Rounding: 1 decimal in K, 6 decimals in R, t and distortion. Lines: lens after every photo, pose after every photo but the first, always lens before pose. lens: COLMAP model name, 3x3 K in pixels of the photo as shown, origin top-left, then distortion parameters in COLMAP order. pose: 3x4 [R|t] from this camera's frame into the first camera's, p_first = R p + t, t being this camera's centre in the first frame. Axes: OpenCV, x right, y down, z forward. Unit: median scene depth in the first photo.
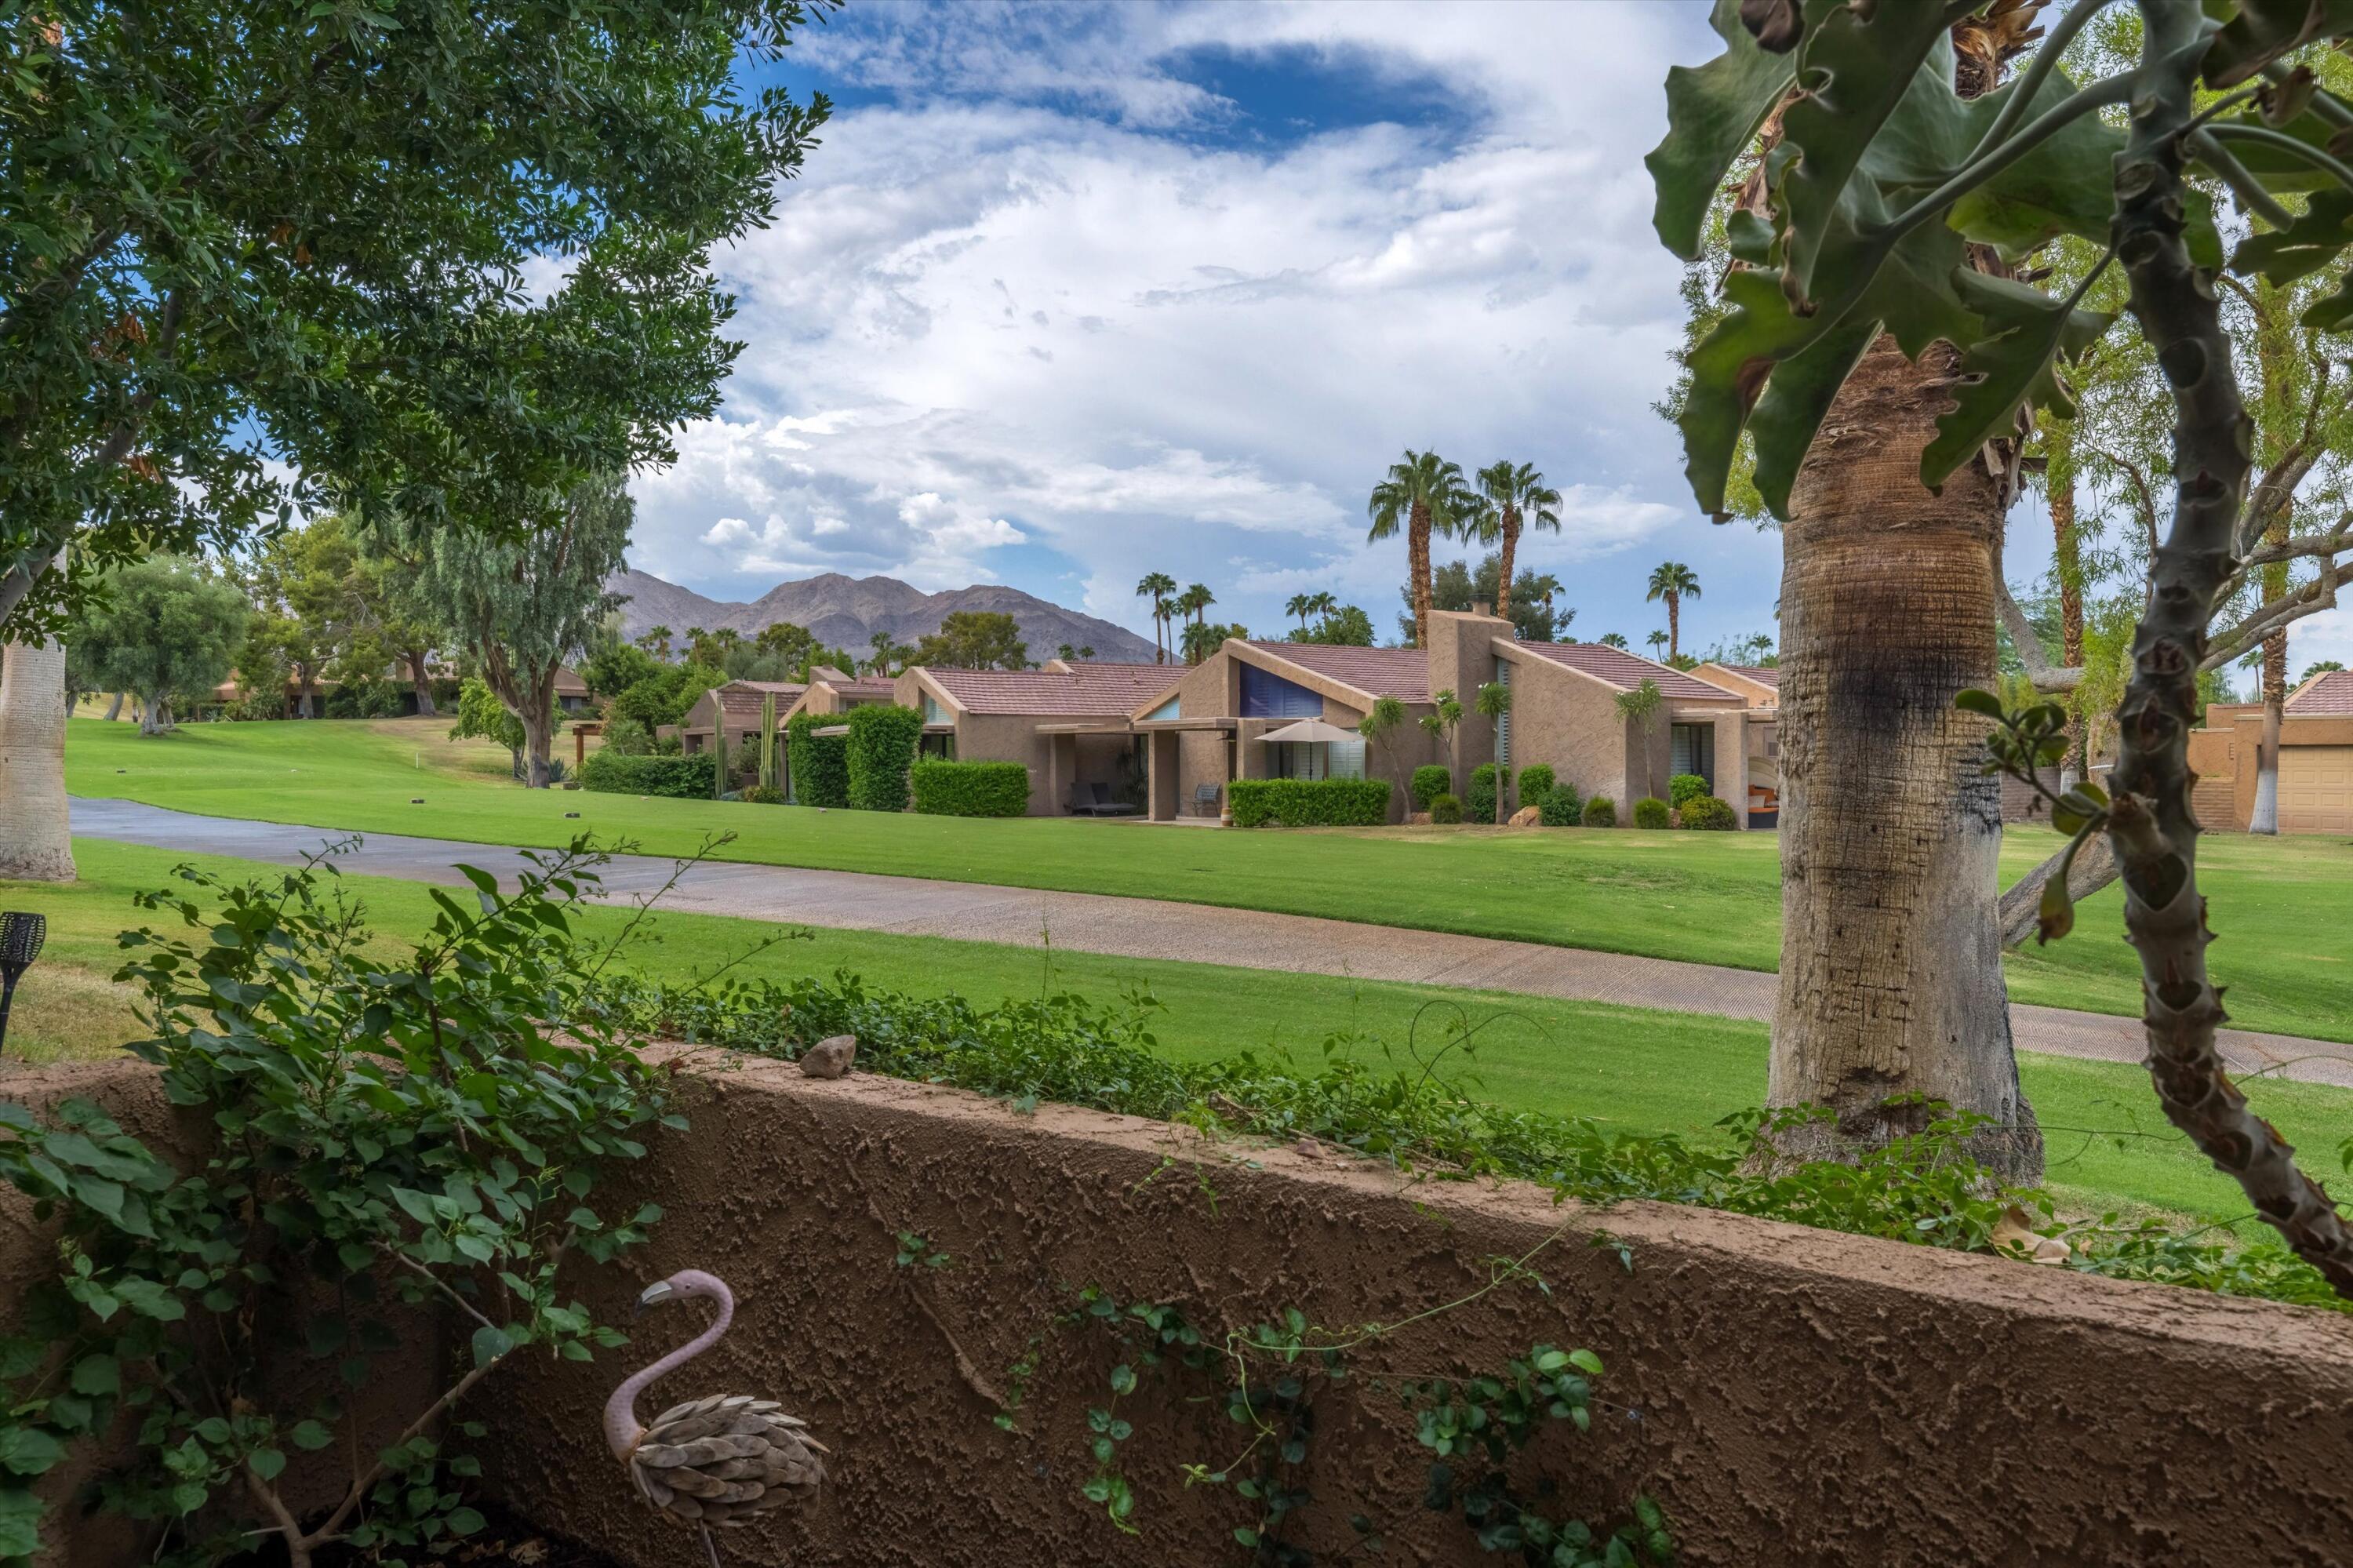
lens RADIAL K [[1555.0, 0, 1176.5], [0, 1555.0, 784.0], [0, 0, 1]] dist [0.004430, 0.001414]
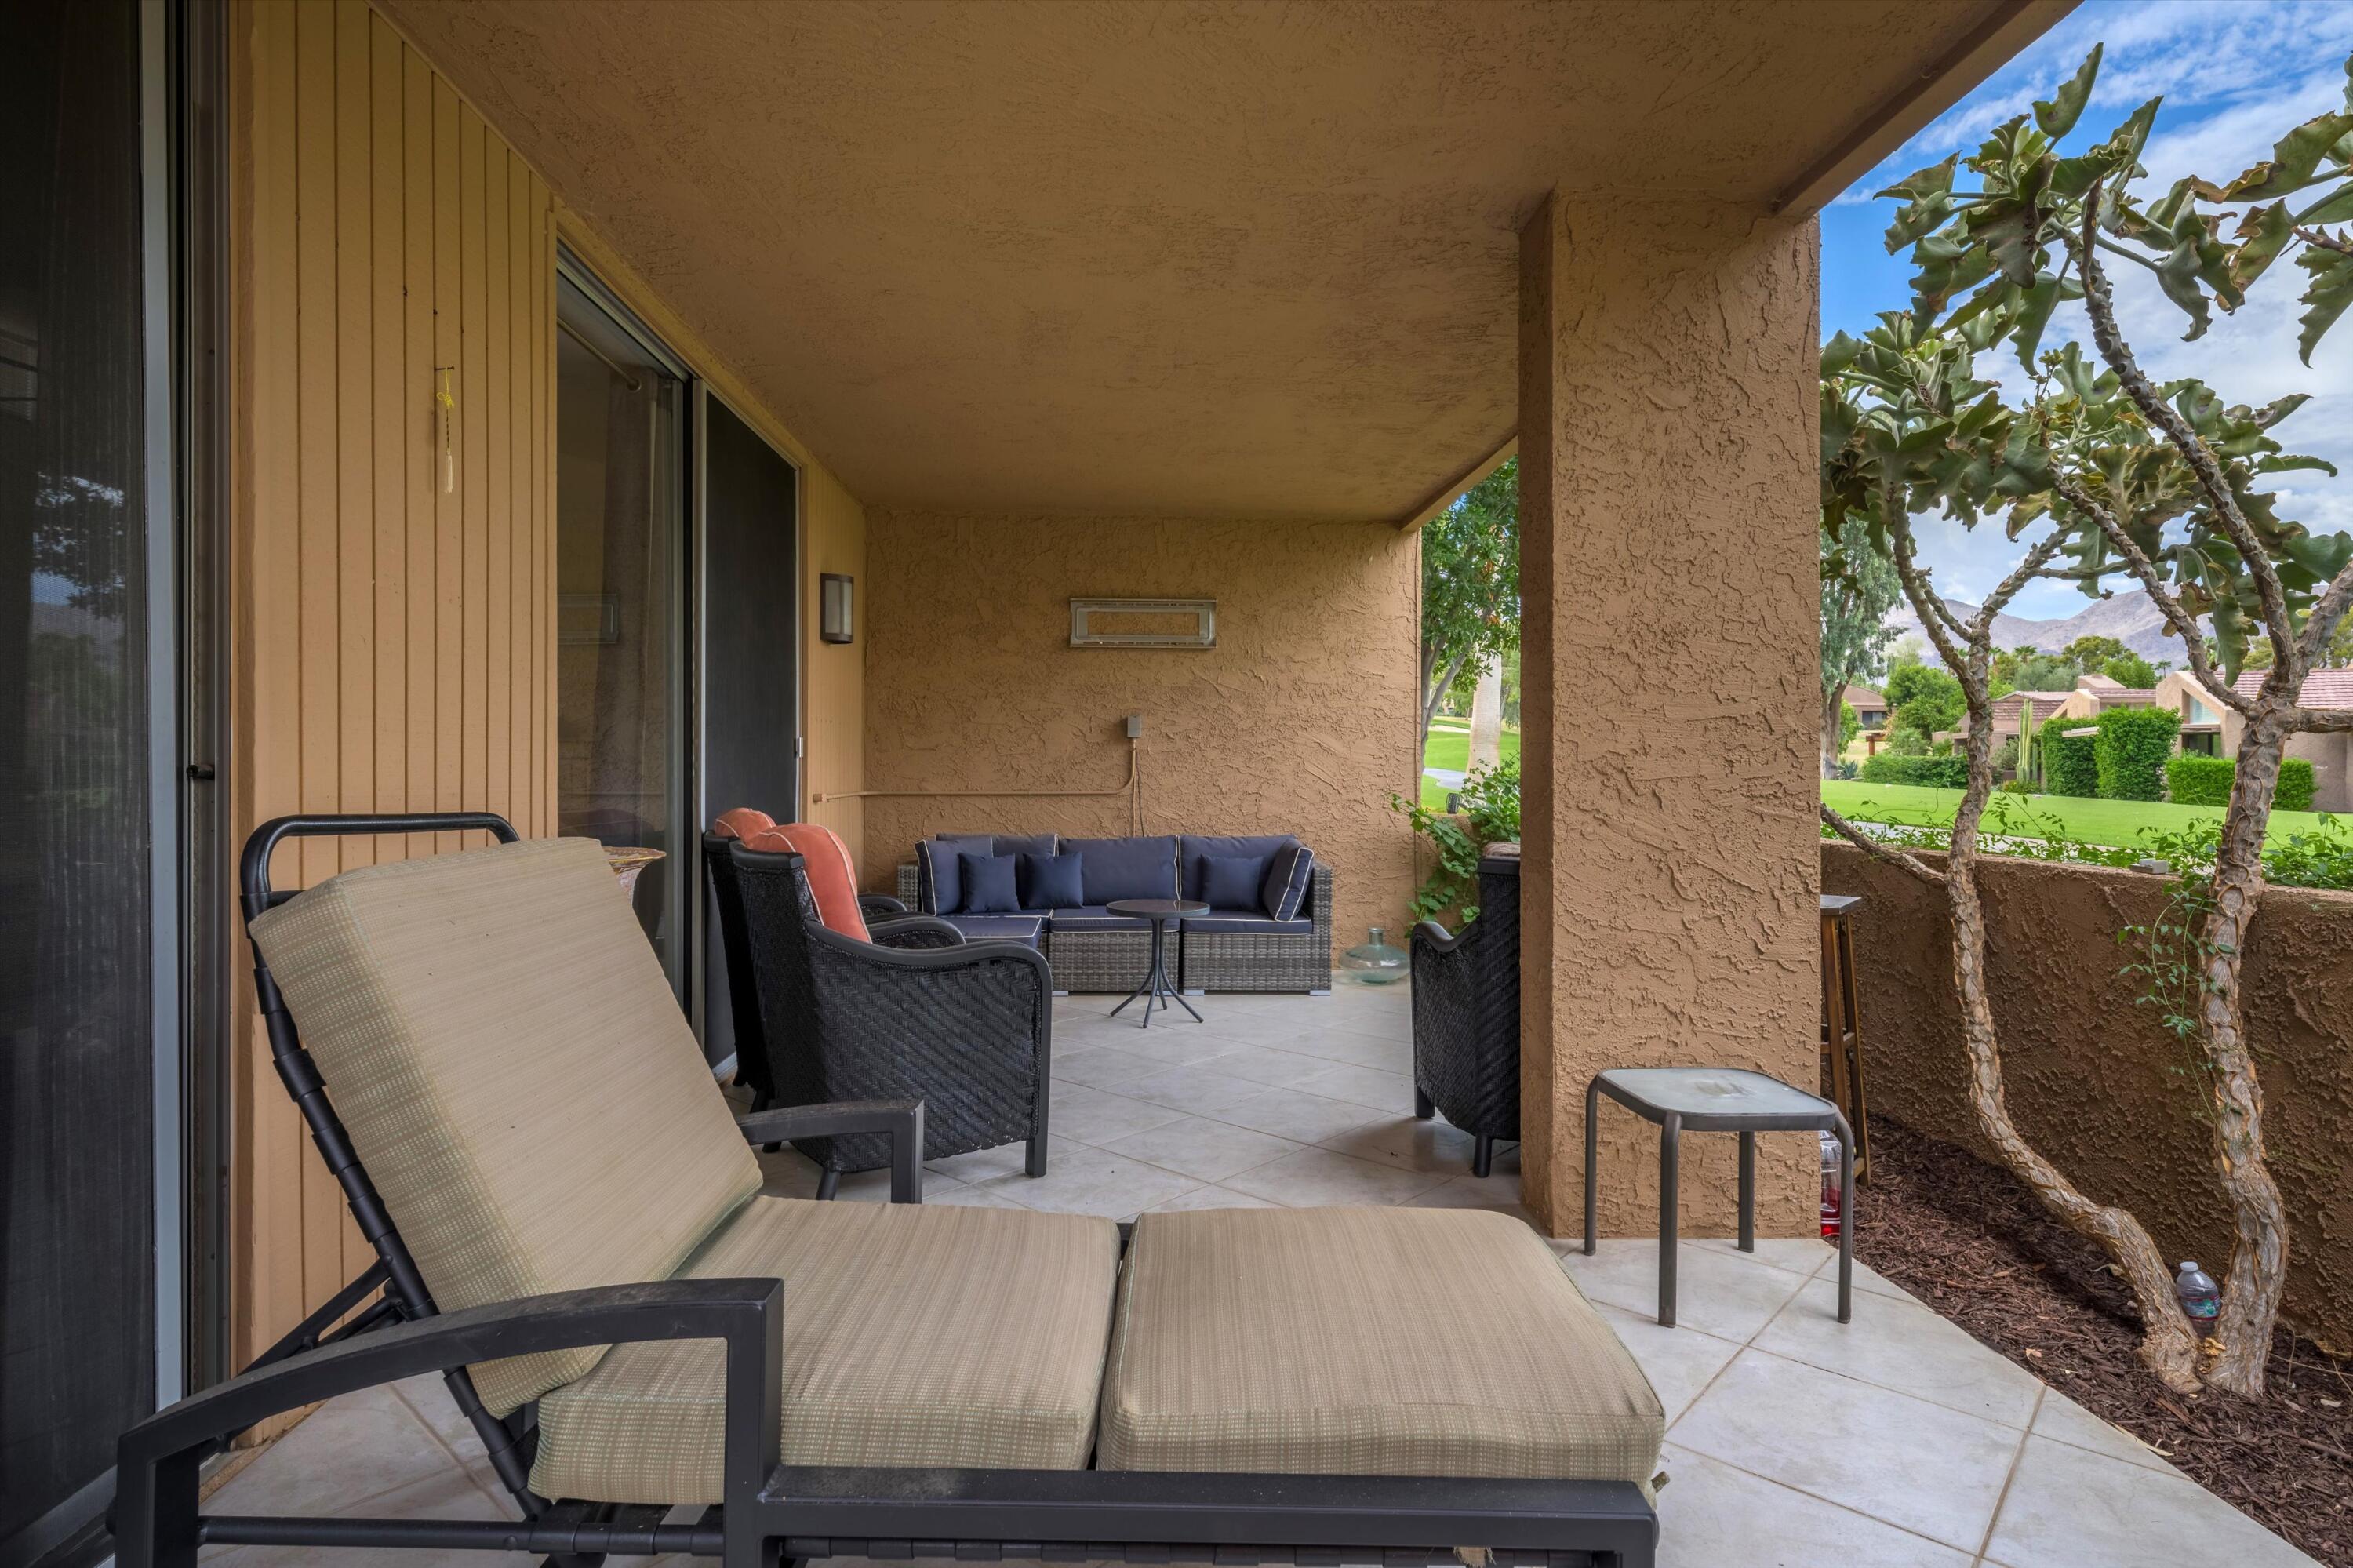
lens RADIAL K [[1261.2, 0, 1174.2], [0, 1261.2, 775.3], [0, 0, 1]] dist [0.000661, -0.001189]
pose [[0.623893, 0.004234, -0.781498, 0.068997], [-0.011752, 0.999923, -0.003965, 0.007263], [0.781421, 0.011658, 0.623895, -0.076694]]
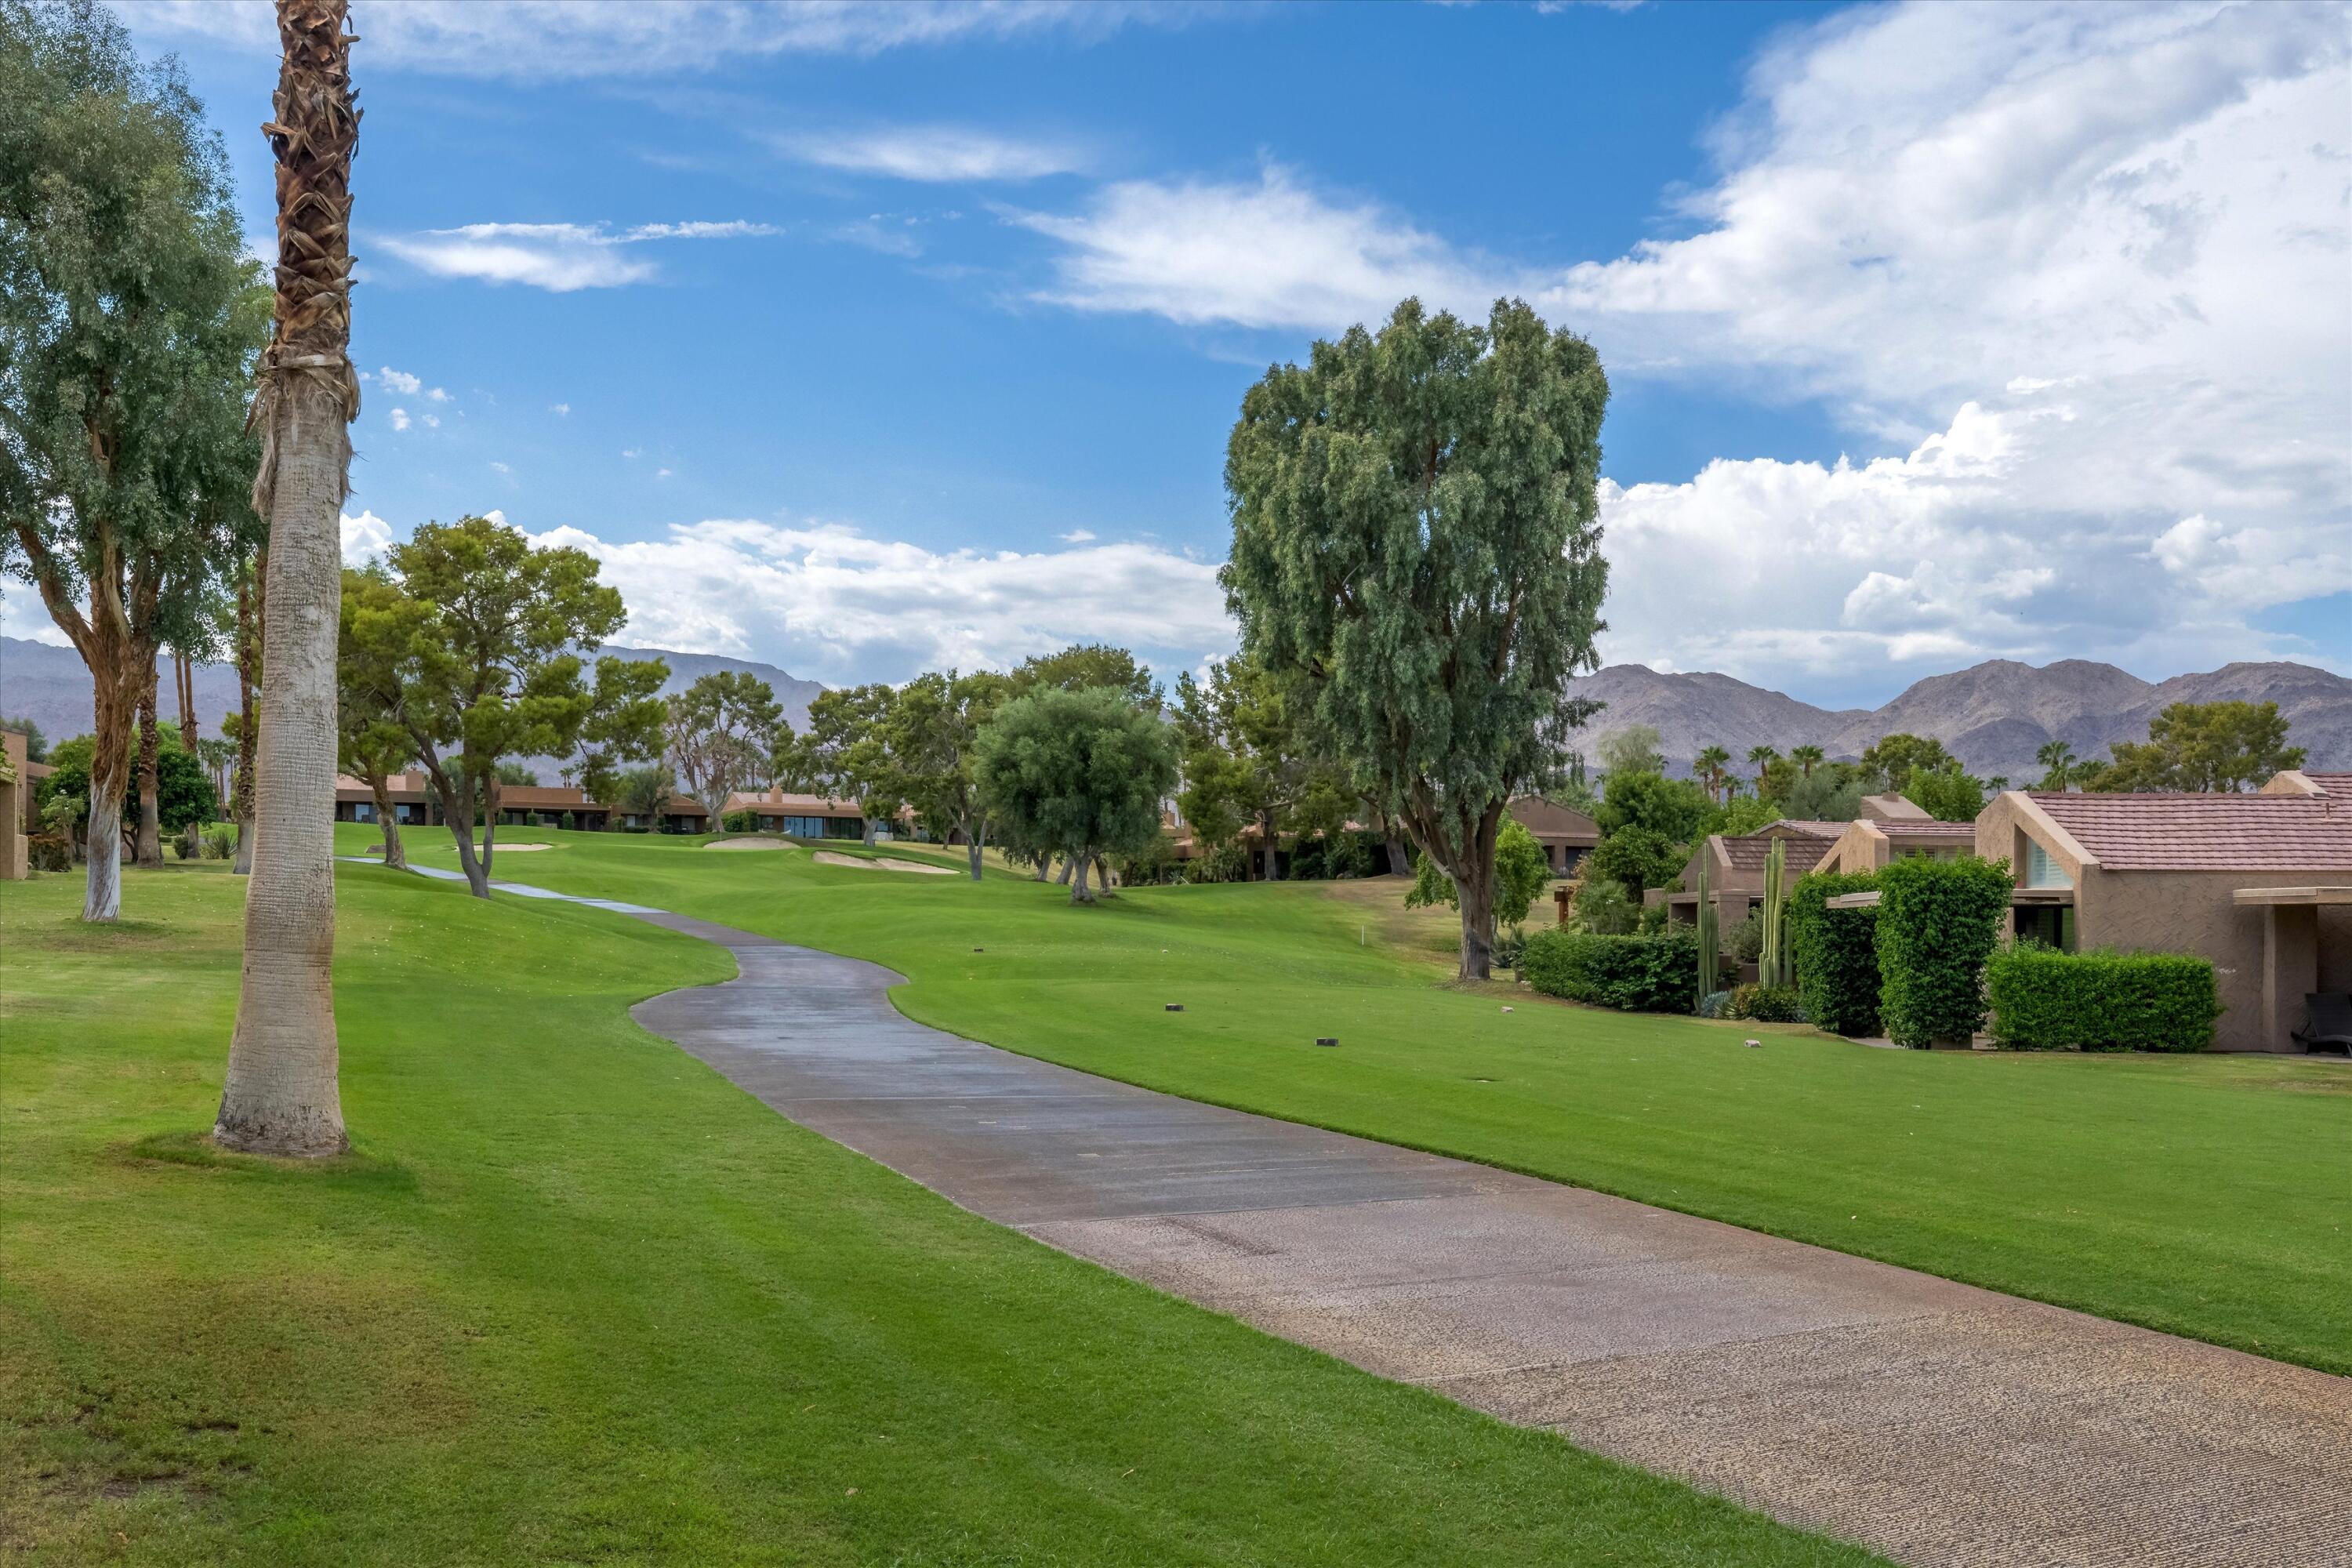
lens RADIAL K [[2064.2, 0, 1147.8], [0, 2064.2, 938.4], [0, 0, 1]] dist [-0.000353, 0.003841]
pose [[0.811470, 0.010641, -0.584298, 0.022004], [-0.016229, 0.999859, -0.004329, -0.008964], [0.584169, 0.012995, 0.811528, 0.142789]]
